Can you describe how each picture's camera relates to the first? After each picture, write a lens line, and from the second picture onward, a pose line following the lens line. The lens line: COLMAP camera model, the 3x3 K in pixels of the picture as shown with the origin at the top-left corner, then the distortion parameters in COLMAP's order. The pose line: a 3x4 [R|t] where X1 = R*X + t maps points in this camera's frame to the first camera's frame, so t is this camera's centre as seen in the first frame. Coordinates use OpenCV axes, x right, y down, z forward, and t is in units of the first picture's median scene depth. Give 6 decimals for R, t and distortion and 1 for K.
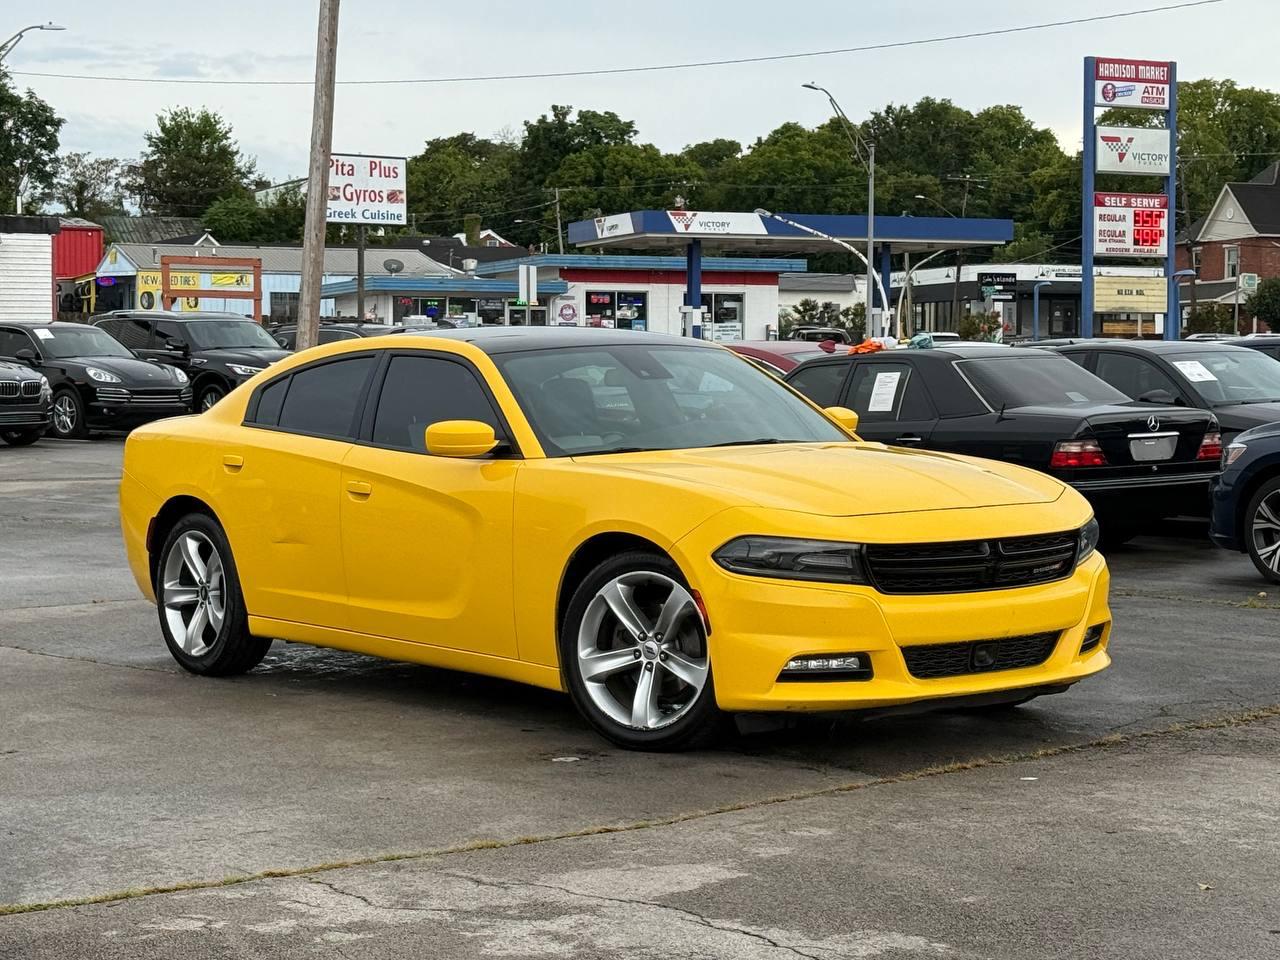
lens RADIAL K [[3096.9, 0, 642.5], [0, 3096.9, 480.3], [0, 0, 1]] dist [0.076542, 0.000000]
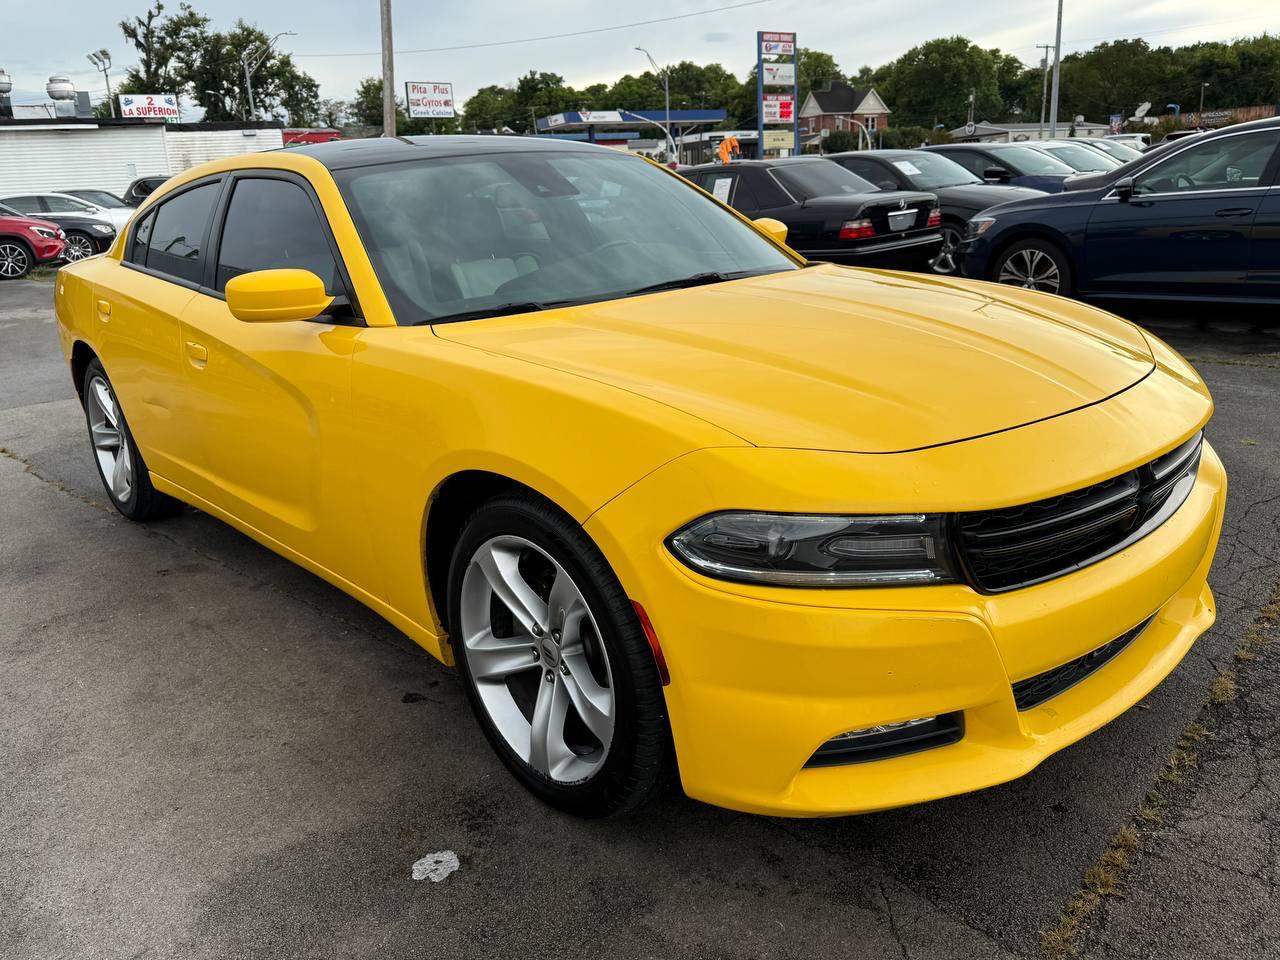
lens RADIAL K [[1013.1, 0, 642.4], [0, 1013.1, 490.6], [0, 0, 1]] dist [0.038271, -0.038894]
pose [[0.996972, -0.062499, 0.046268, 0.002423], [0.048609, 0.965311, 0.256538, -0.006356], [-0.060696, -0.253513, 0.965426, 0.182699]]
